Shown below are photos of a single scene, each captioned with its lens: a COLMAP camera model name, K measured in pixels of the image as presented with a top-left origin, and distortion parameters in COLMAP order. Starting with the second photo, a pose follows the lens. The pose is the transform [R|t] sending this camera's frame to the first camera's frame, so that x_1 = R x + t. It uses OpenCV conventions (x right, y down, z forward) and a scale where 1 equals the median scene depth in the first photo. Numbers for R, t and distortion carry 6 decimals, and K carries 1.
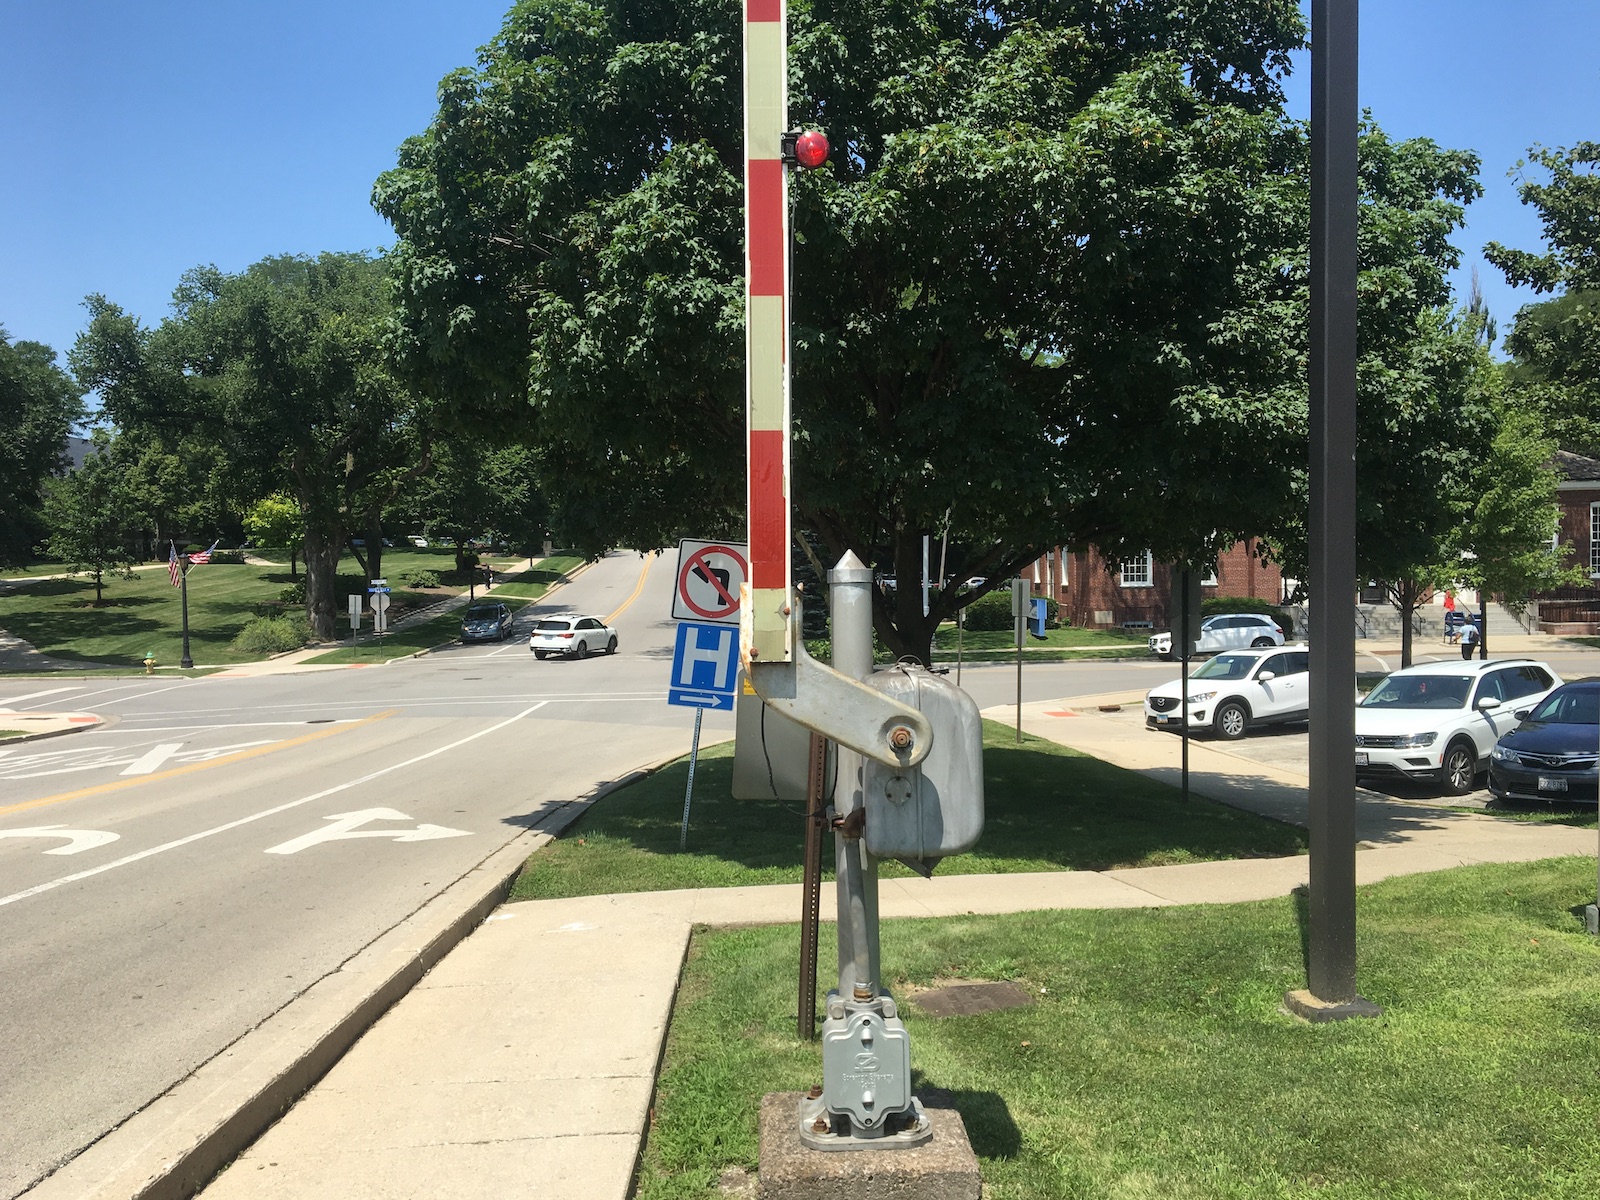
lens RADIAL K [[1406.4, 0, 800.0], [0, 1406.4, 600.0], [0, 0, 1]] dist [-0.006218, -0.004051]
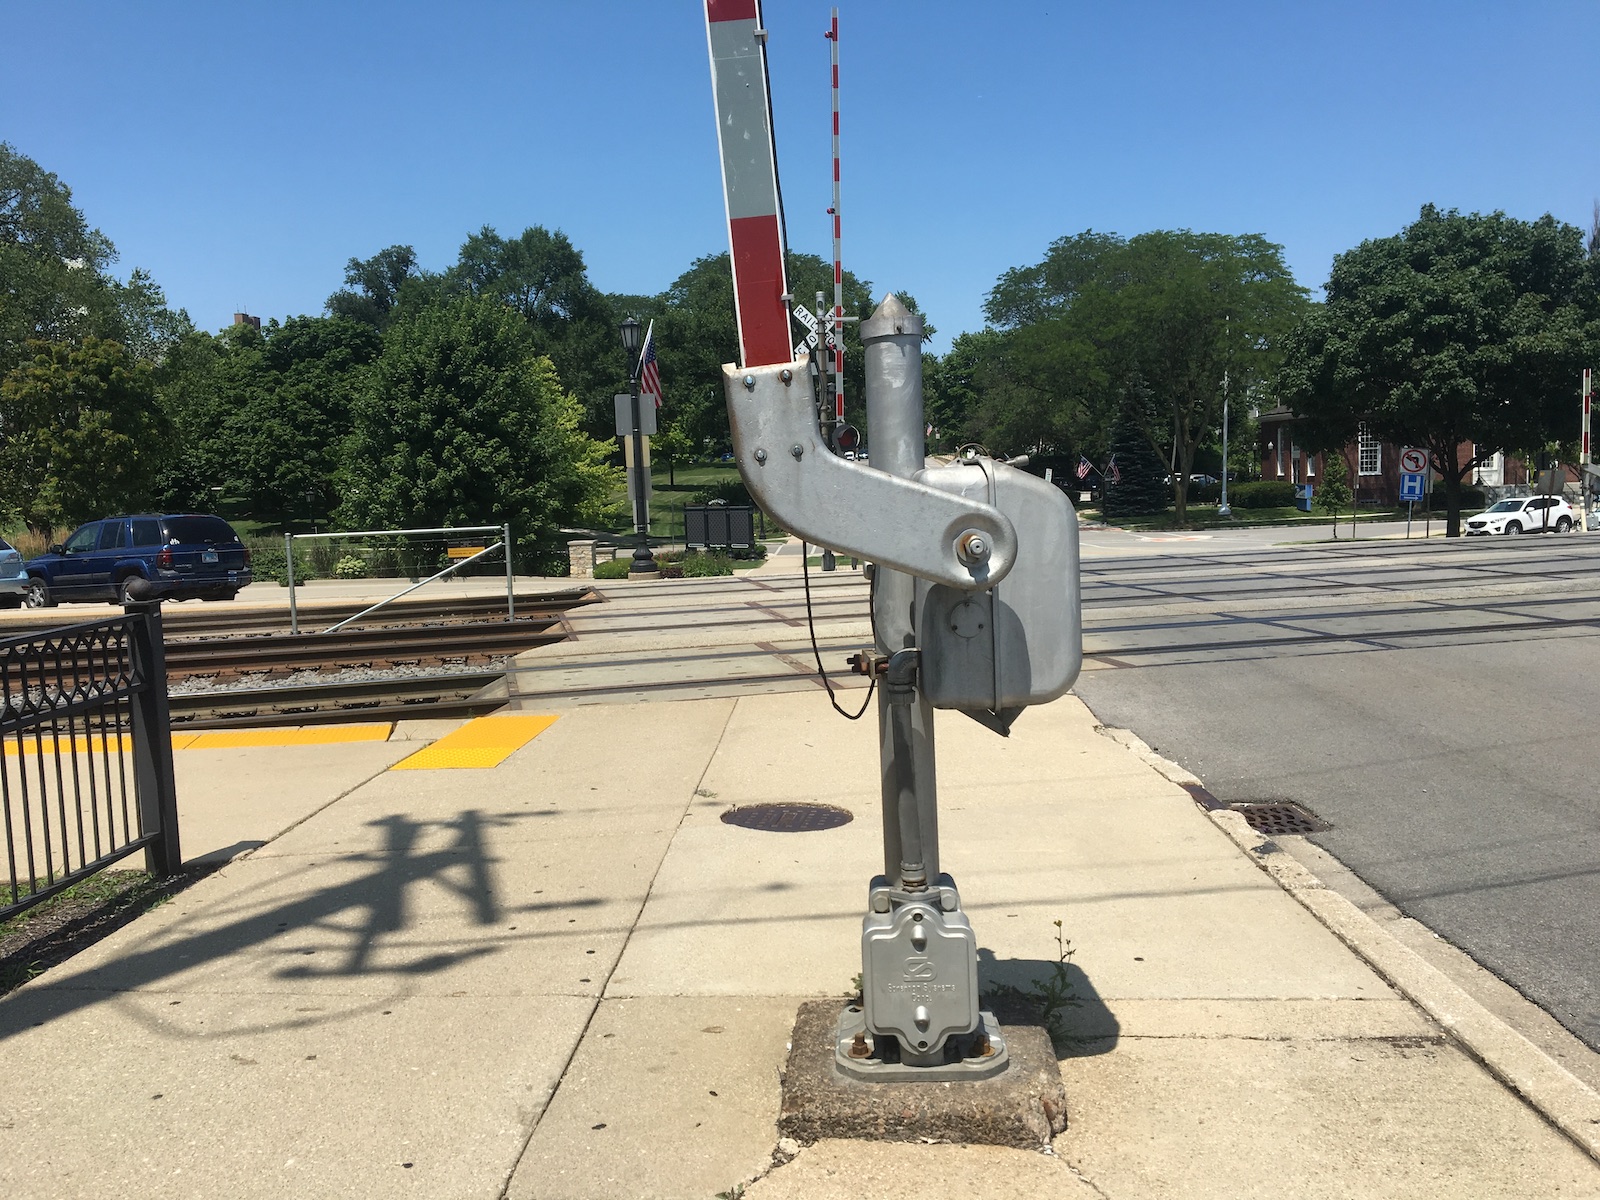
lens RADIAL K [[1352.2, 0, 775.1], [0, 1352.2, 599.6], [0, 0, 1]] dist [0.108840, -0.174742]
pose [[0.996993, -0.014521, -0.076124, -0.607581], [0.019524, 0.997668, 0.065397, 0.032675], [0.074997, -0.066687, 0.994951, -1.068073]]
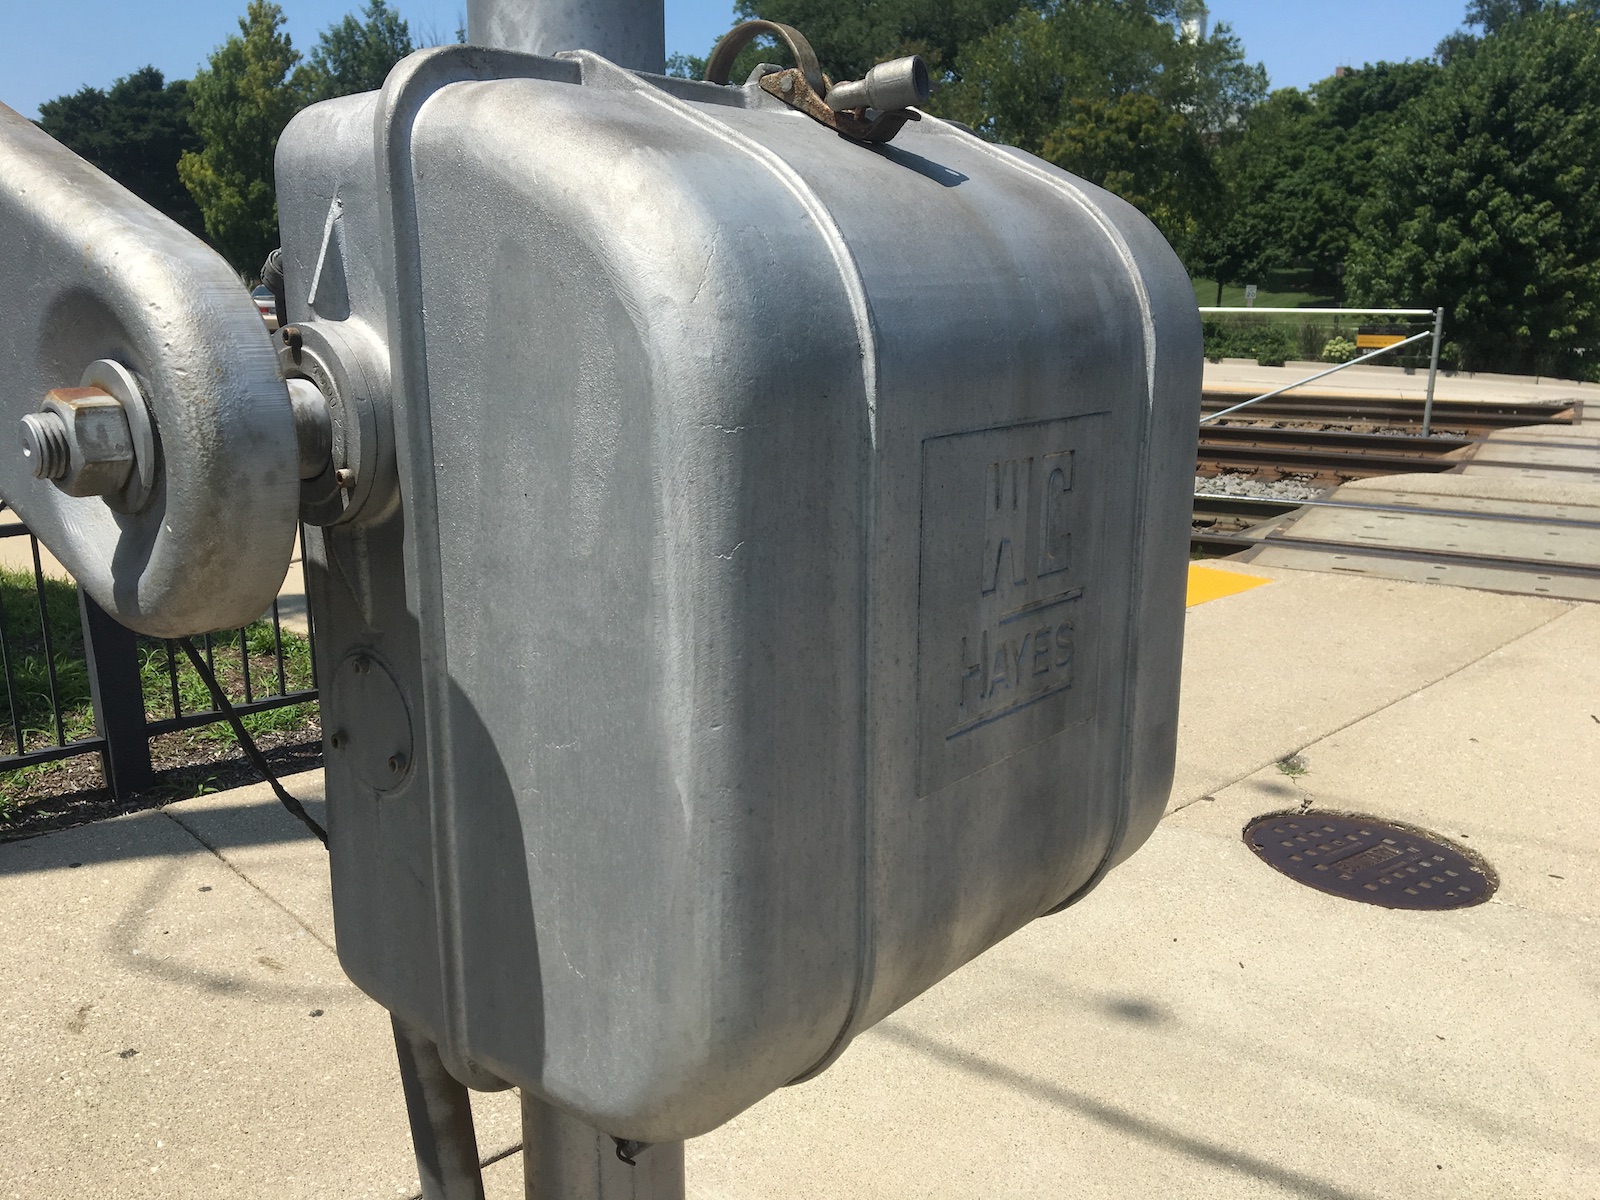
lens RADIAL K [[1359.3, 0, 782.2], [0, 1359.3, 605.7], [0, 0, 1]] dist [0.040295, -0.060569]
pose [[0.680536, 0.194619, -0.706395, -0.570092], [-0.033698, 0.971373, 0.235159, 0.032638], [0.731939, -0.136230, 0.667612, -0.953441]]
